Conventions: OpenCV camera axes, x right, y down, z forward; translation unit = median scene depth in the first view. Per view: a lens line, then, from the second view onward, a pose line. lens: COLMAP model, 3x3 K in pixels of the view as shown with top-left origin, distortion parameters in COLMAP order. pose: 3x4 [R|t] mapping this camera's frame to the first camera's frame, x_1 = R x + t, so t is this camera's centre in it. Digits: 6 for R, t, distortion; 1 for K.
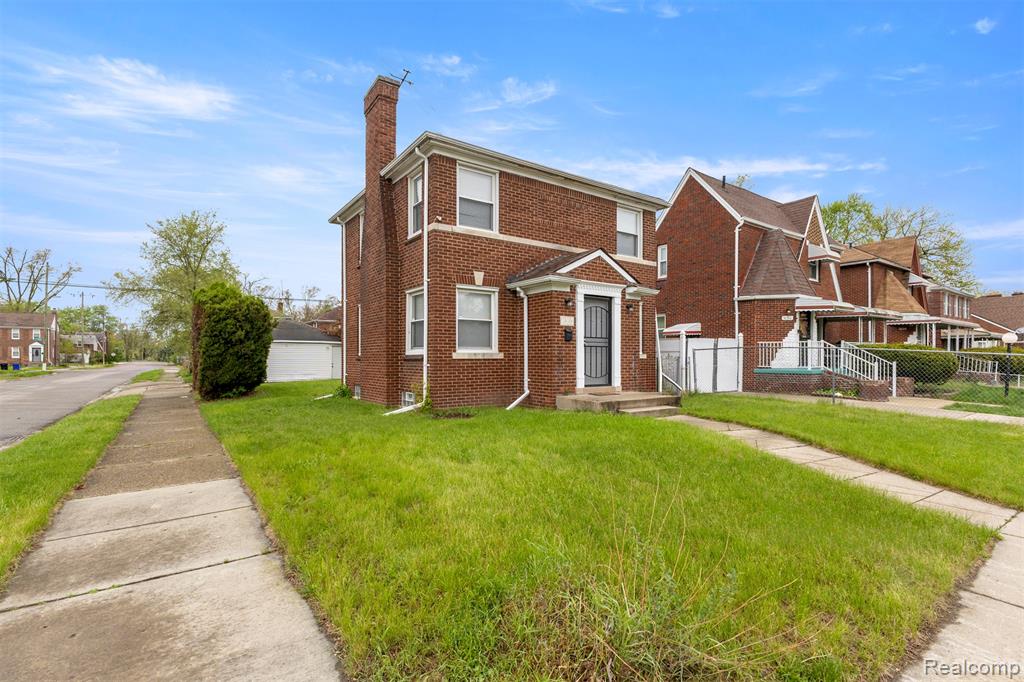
lens RADIAL K [[473.4, 0, 503.5], [0, 473.4, 357.0], [0, 0, 1]] dist [-0.003127, -0.002162]
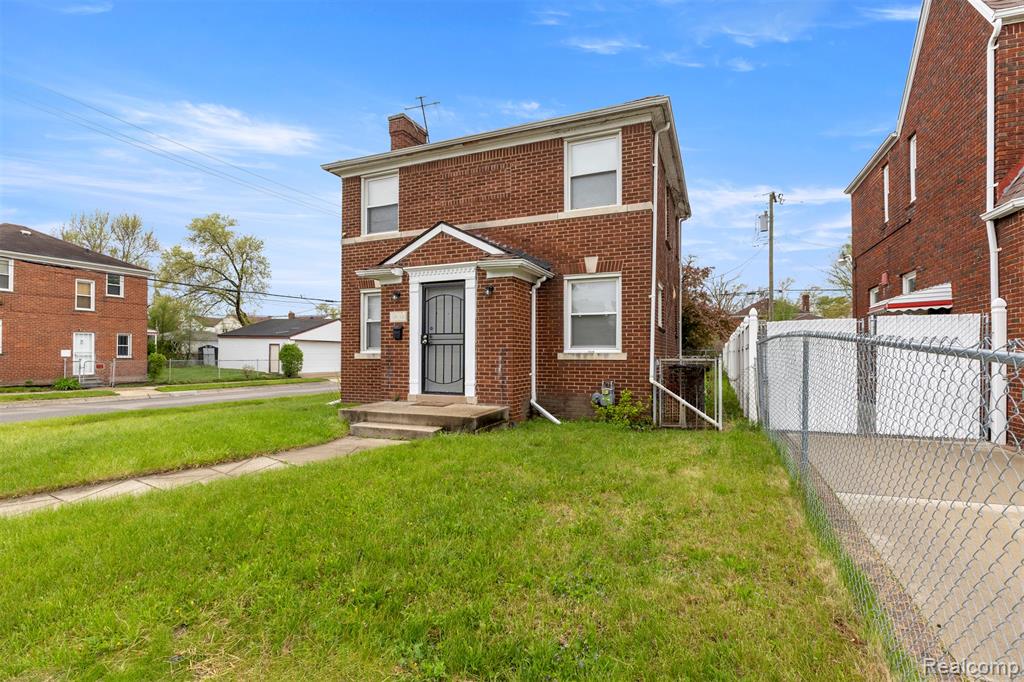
lens RADIAL K [[473.4, 0, 522.6], [0, 473.4, 348.4], [0, 0, 1]] dist [-0.003127, -0.002162]
pose [[0.544764, -0.013454, -0.838481, 0.921708], [0.000227, 0.999874, -0.015896, -0.002904], [0.838589, 0.008469, 0.544699, 0.661815]]
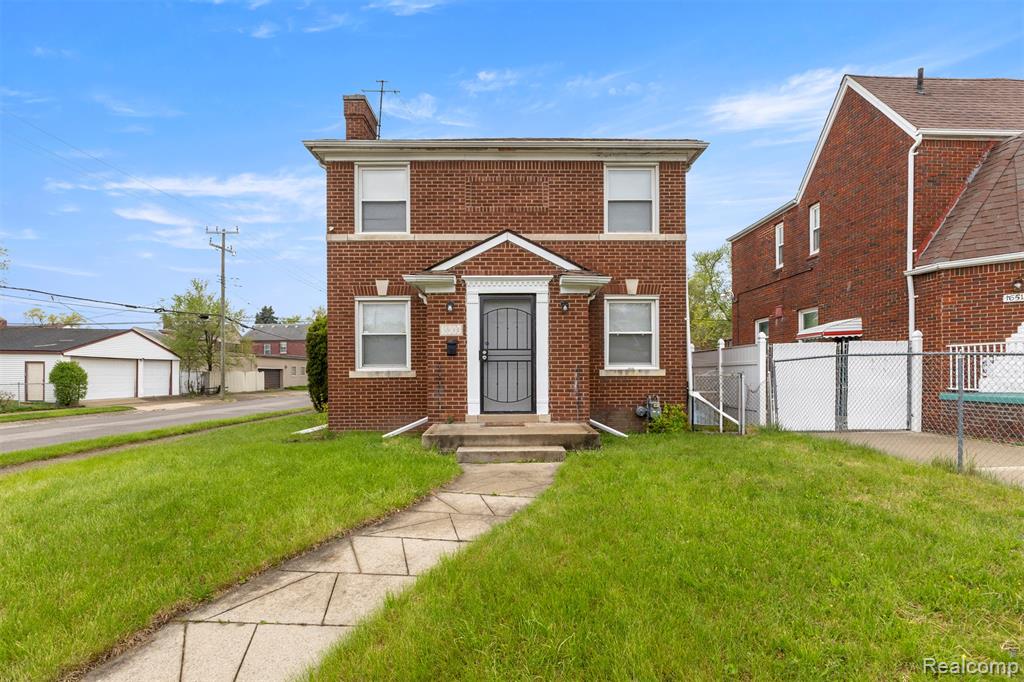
lens RADIAL K [[473.4, 0, 516.2], [0, 473.4, 376.5], [0, 0, 1]] dist [-0.003127, -0.002162]
pose [[0.835205, -0.004053, -0.549923, 0.611165], [0.007323, 0.999966, 0.003753, -0.000057], [0.549889, -0.007162, 0.835207, 0.367761]]
